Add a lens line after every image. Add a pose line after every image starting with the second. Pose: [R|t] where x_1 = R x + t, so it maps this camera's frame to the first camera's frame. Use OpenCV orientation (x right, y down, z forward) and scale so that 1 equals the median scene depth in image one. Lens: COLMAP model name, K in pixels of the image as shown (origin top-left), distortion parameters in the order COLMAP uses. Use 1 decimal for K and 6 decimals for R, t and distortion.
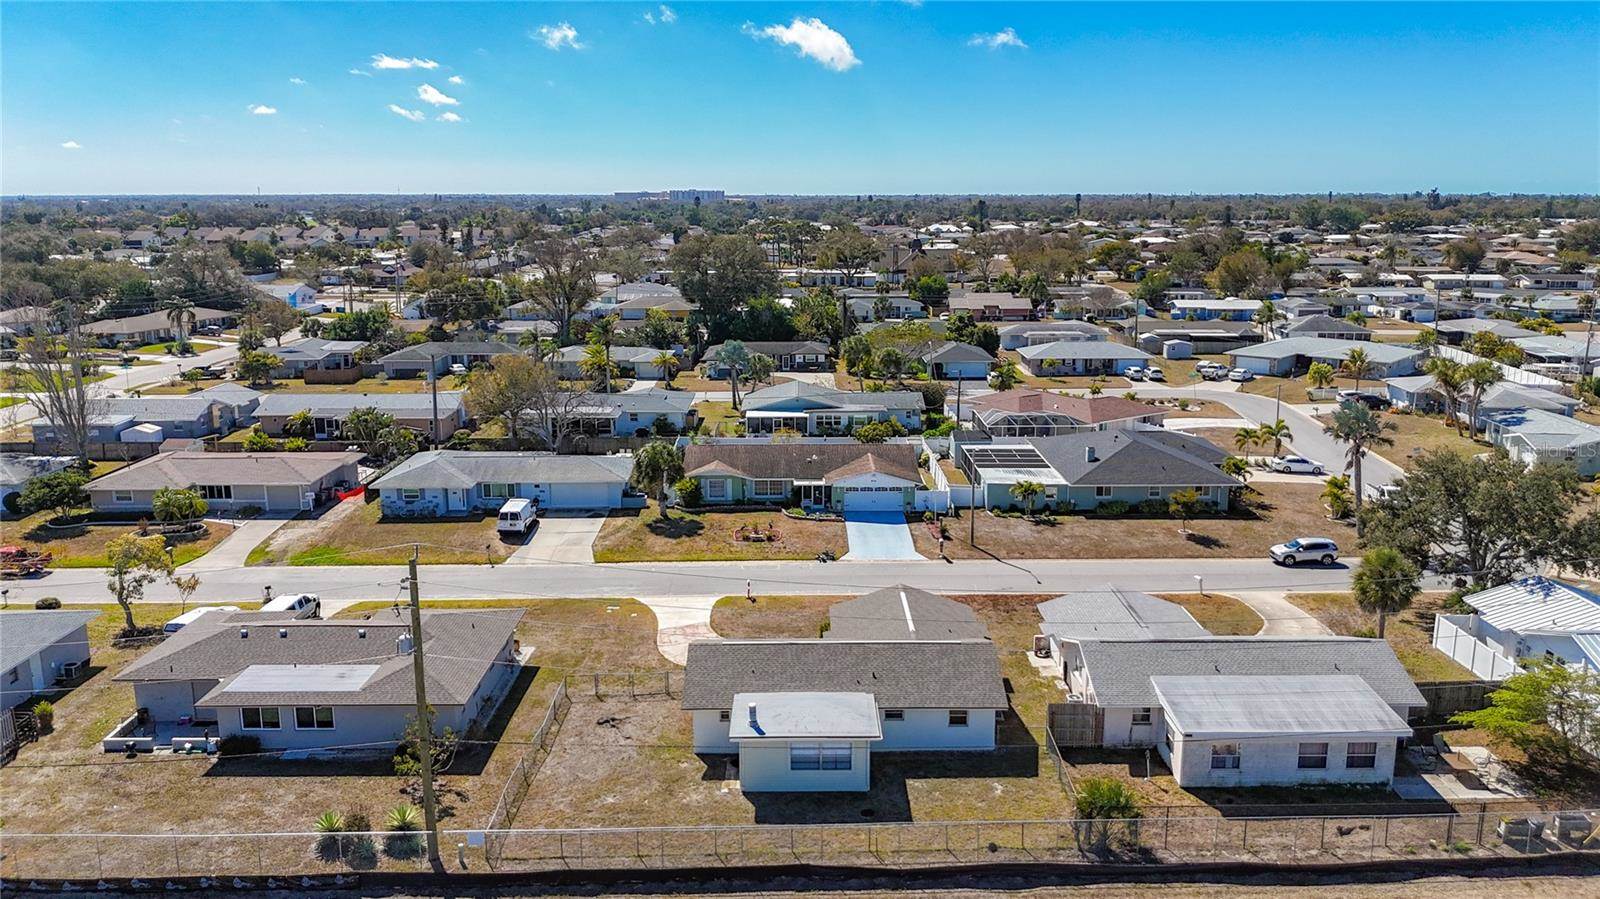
lens RADIAL K [[1207.0, 0, 800.0], [0, 1207.0, 449.5], [0, 0, 1]] dist [0.110573, -0.229236]
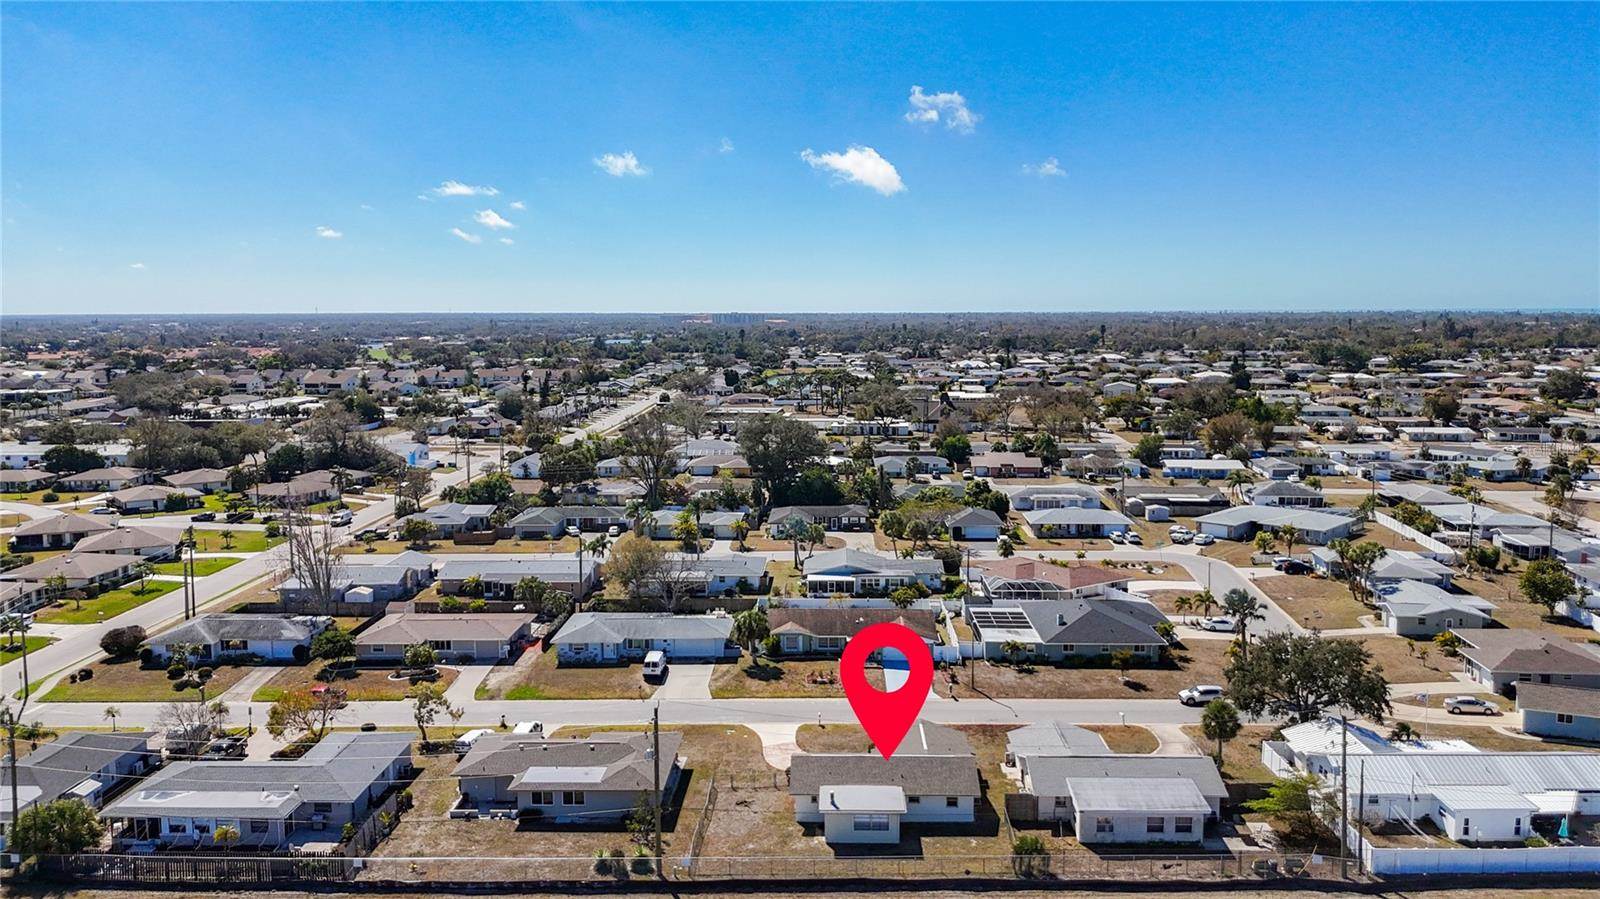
lens RADIAL K [[1207.0, 0, 800.0], [0, 1207.0, 449.5], [0, 0, 1]] dist [0.110573, -0.229236]
pose [[0.999551, 0.000159, -0.029951, -0.017742], [-0.002868, 0.995900, -0.090416, -0.065596], [0.029813, 0.090461, 0.995454, -0.425425]]
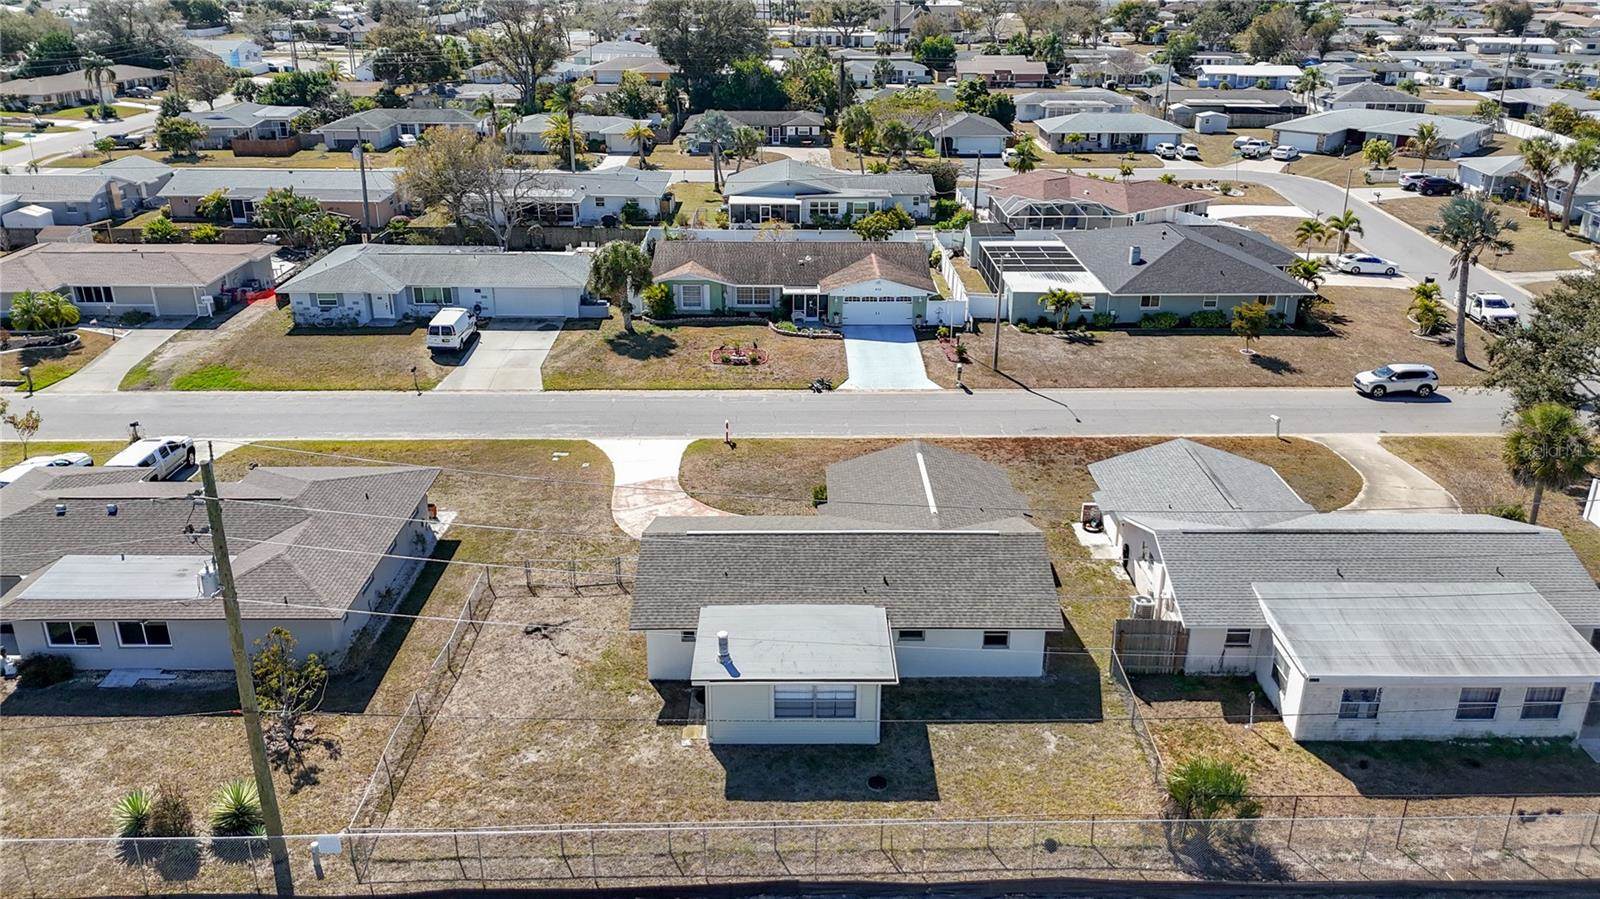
lens RADIAL K [[1183.0, 0, 800.0], [0, 1183.0, 449.5], [0, 0, 1]] dist [0.080496, -0.100164]
pose [[0.999963, 0.004472, 0.007400, 0.001040], [-0.005790, 0.981967, 0.188966, -0.019419], [-0.006421, -0.189002, 0.981956, 0.169545]]
